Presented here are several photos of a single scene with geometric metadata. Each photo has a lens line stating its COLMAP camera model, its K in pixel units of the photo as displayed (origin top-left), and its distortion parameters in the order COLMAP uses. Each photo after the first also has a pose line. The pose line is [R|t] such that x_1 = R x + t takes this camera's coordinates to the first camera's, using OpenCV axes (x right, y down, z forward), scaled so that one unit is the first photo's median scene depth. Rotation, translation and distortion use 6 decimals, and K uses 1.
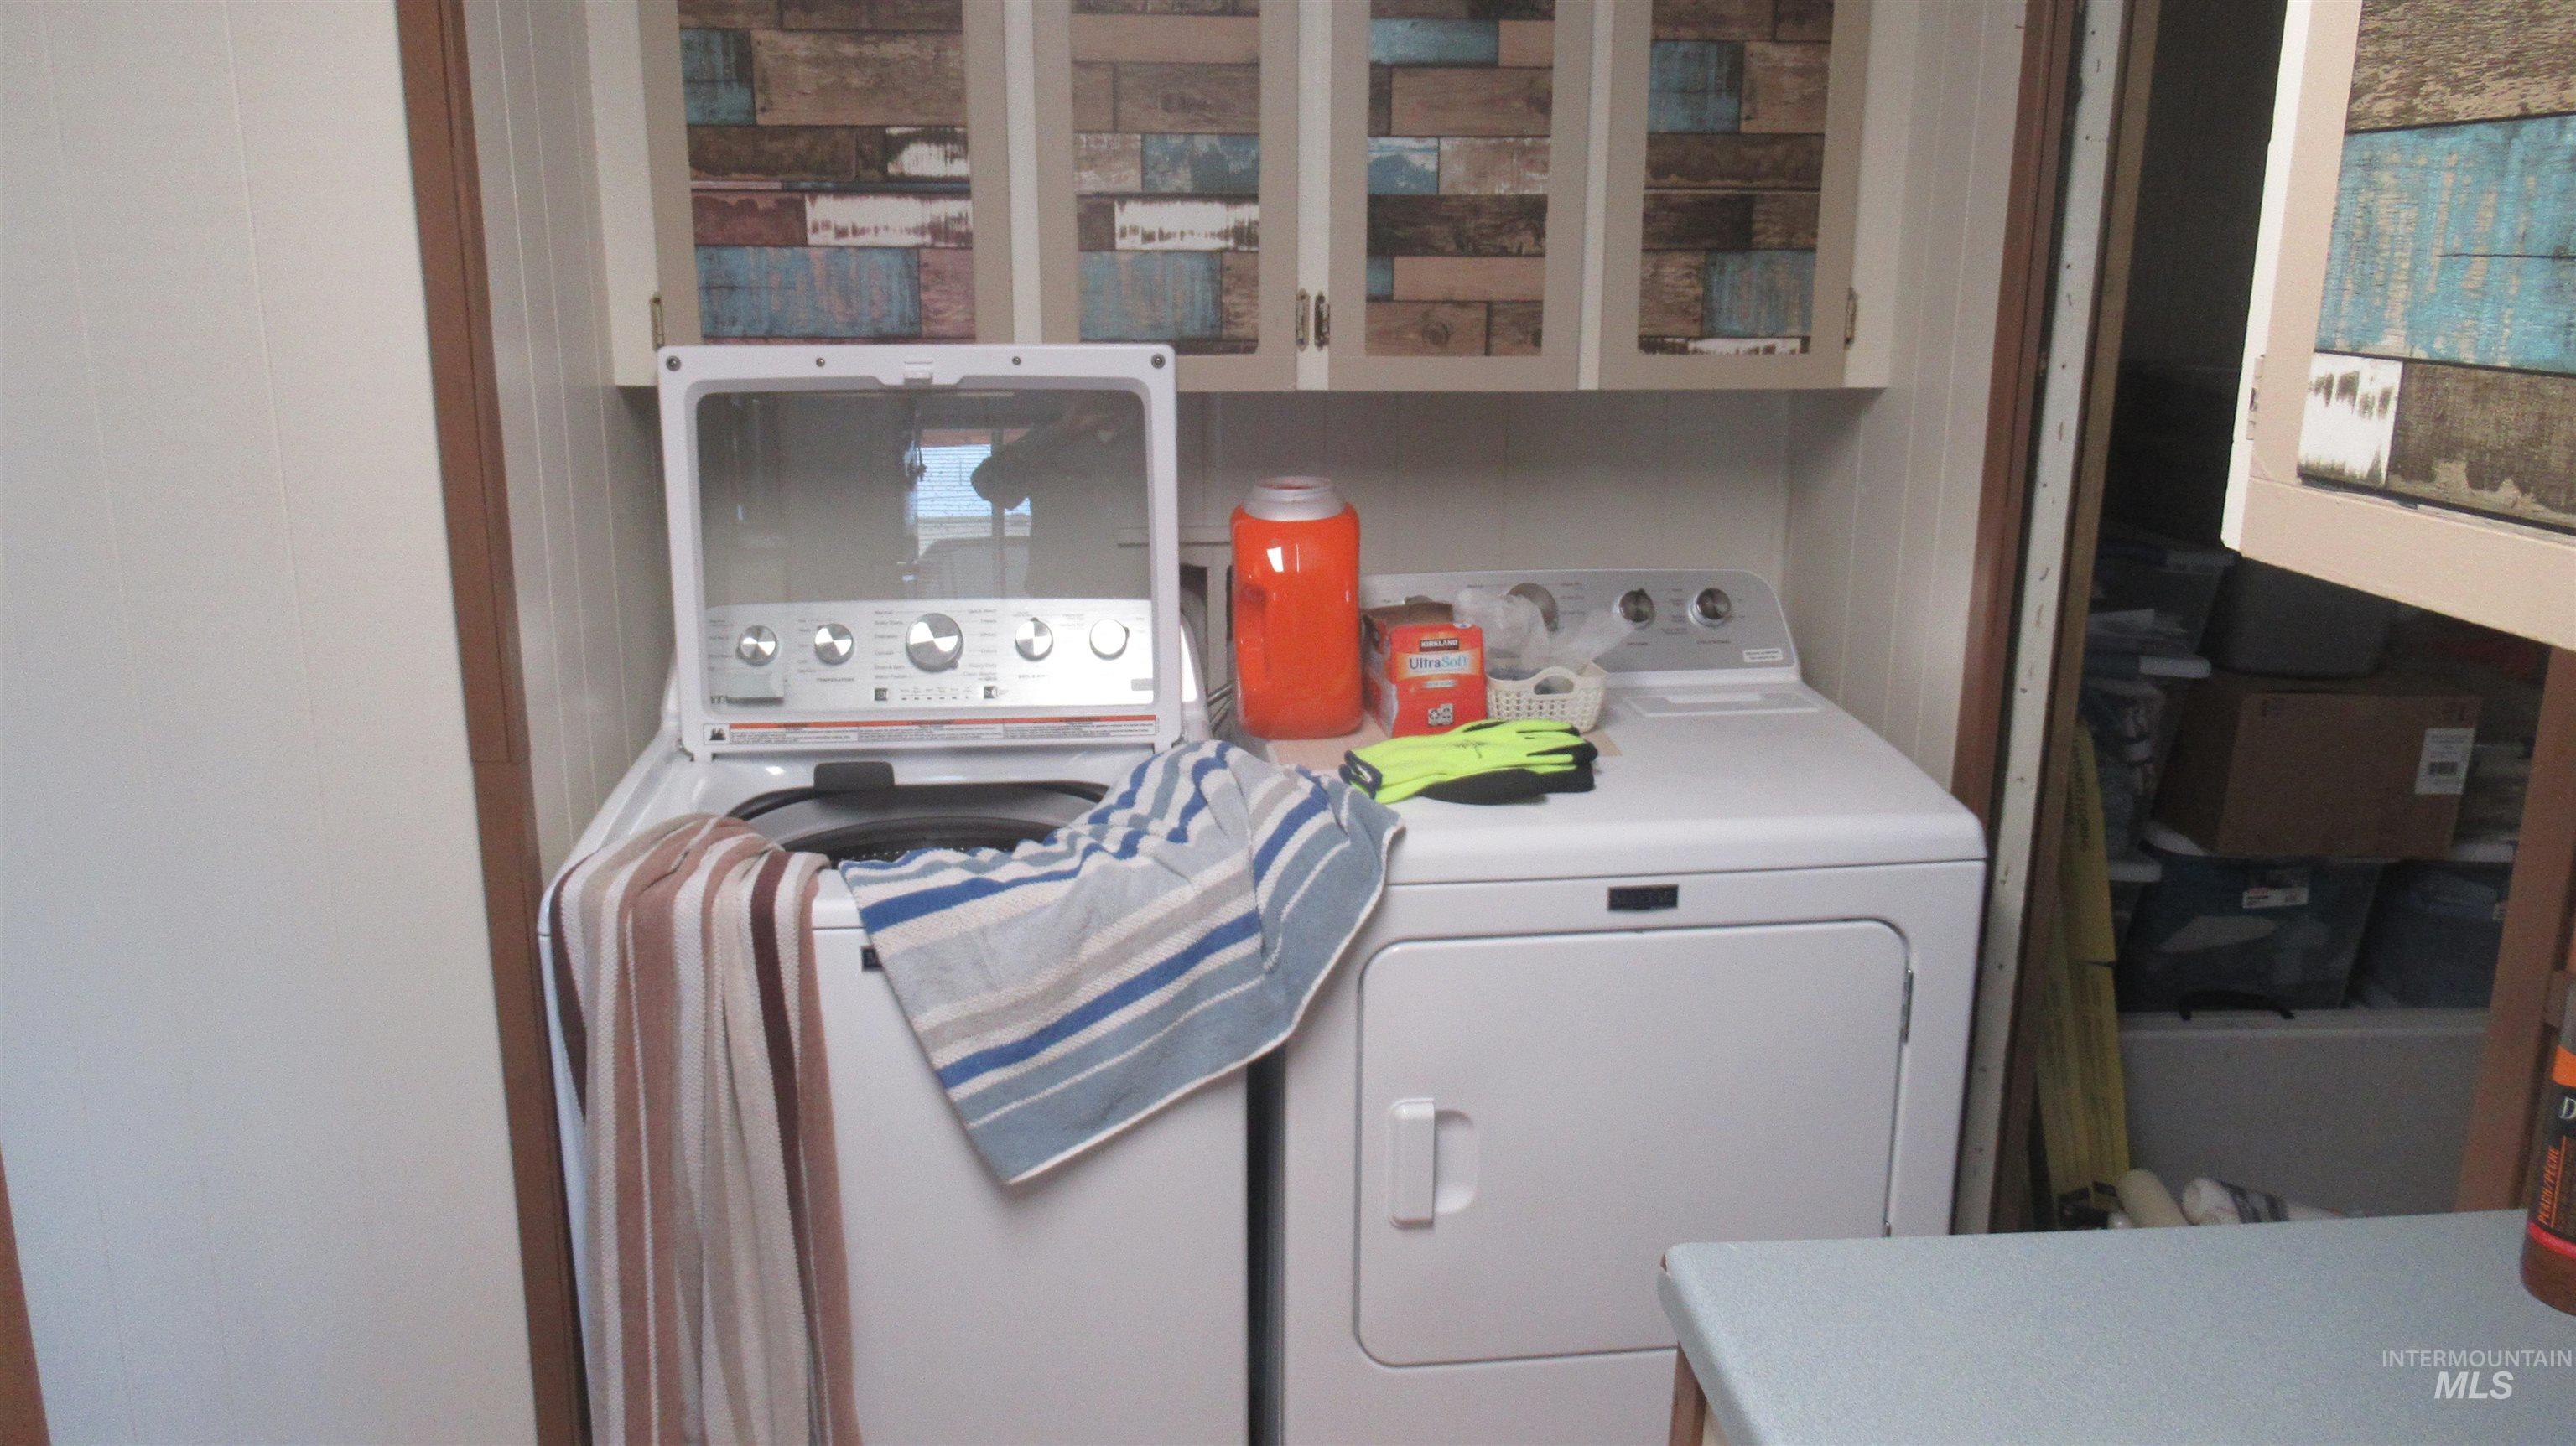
lens RADIAL K [[1875.8, 0, 1325.7], [0, 1875.8, 718.8], [0, 0, 1]] dist [0.006187, 0.000374]
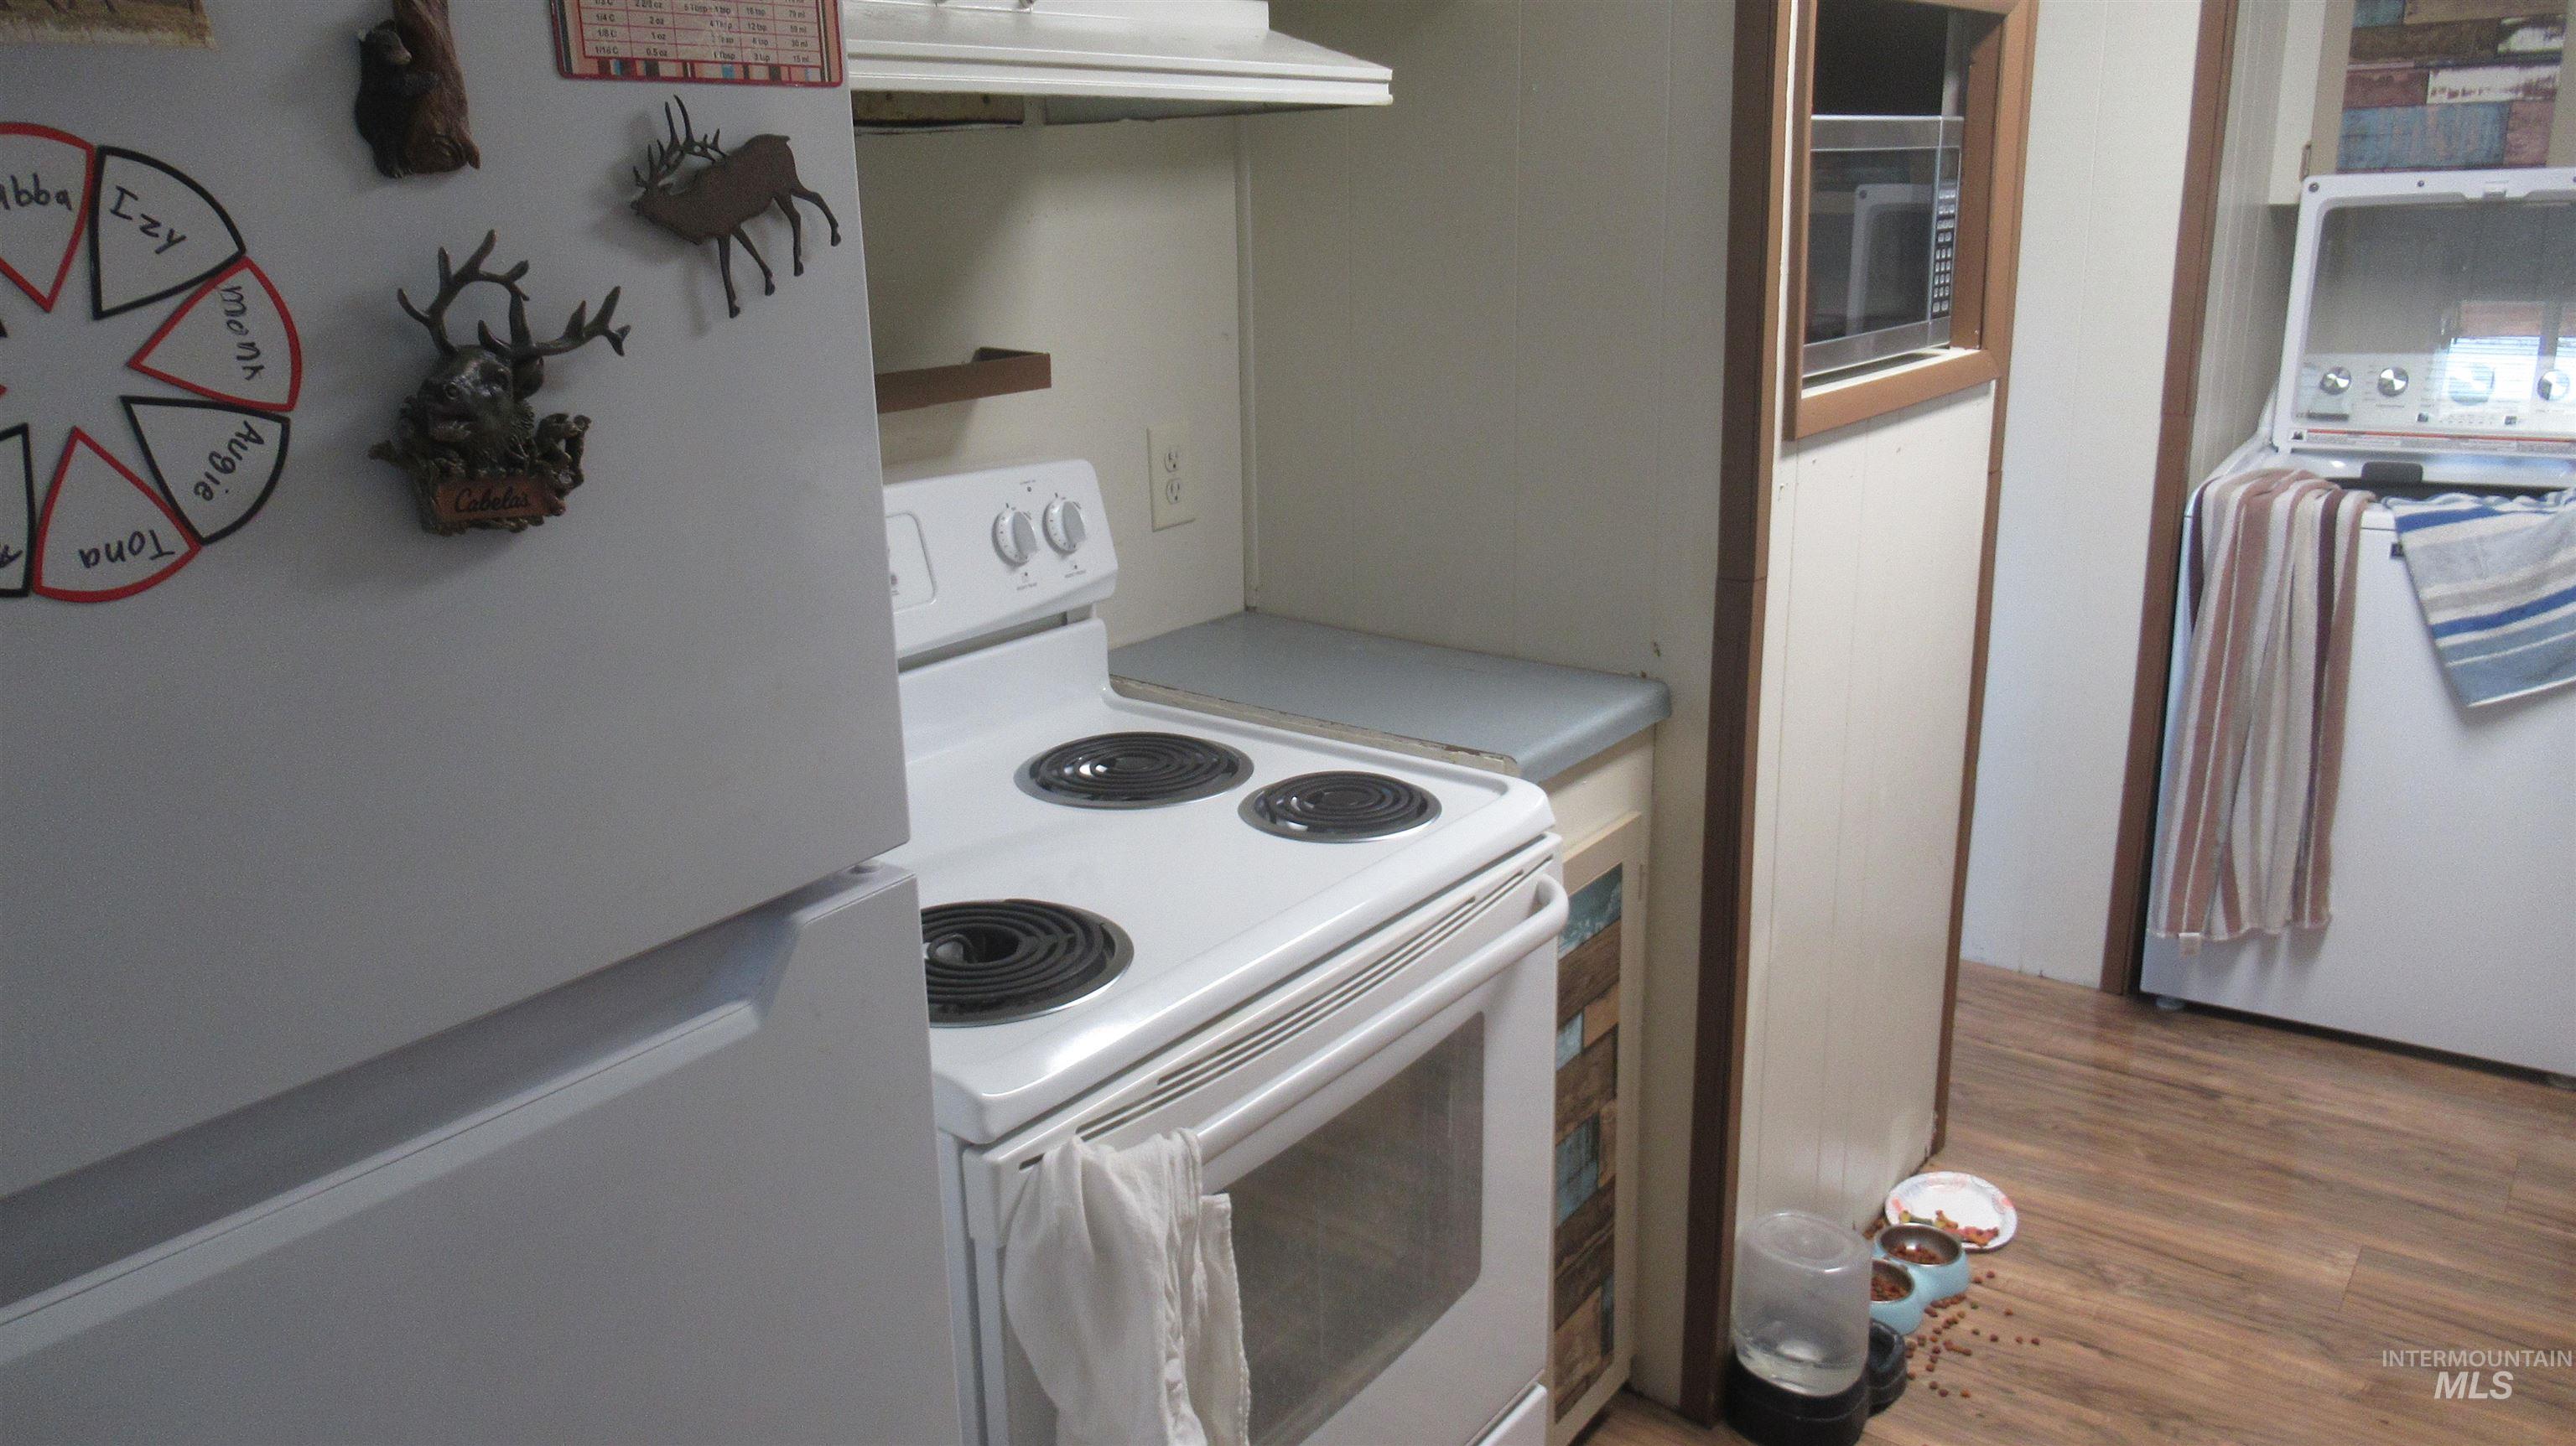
lens RADIAL K [[1922.4, 0, 1269.4], [0, 1922.4, 731.8], [0, 0, 1]] dist [0.002114, -0.008791]
pose [[0.731136, 0.158301, -0.663612, 0.144078], [-0.129369, 0.987229, 0.092965, 0.217995], [0.669853, 0.017881, 0.742278, -0.742438]]
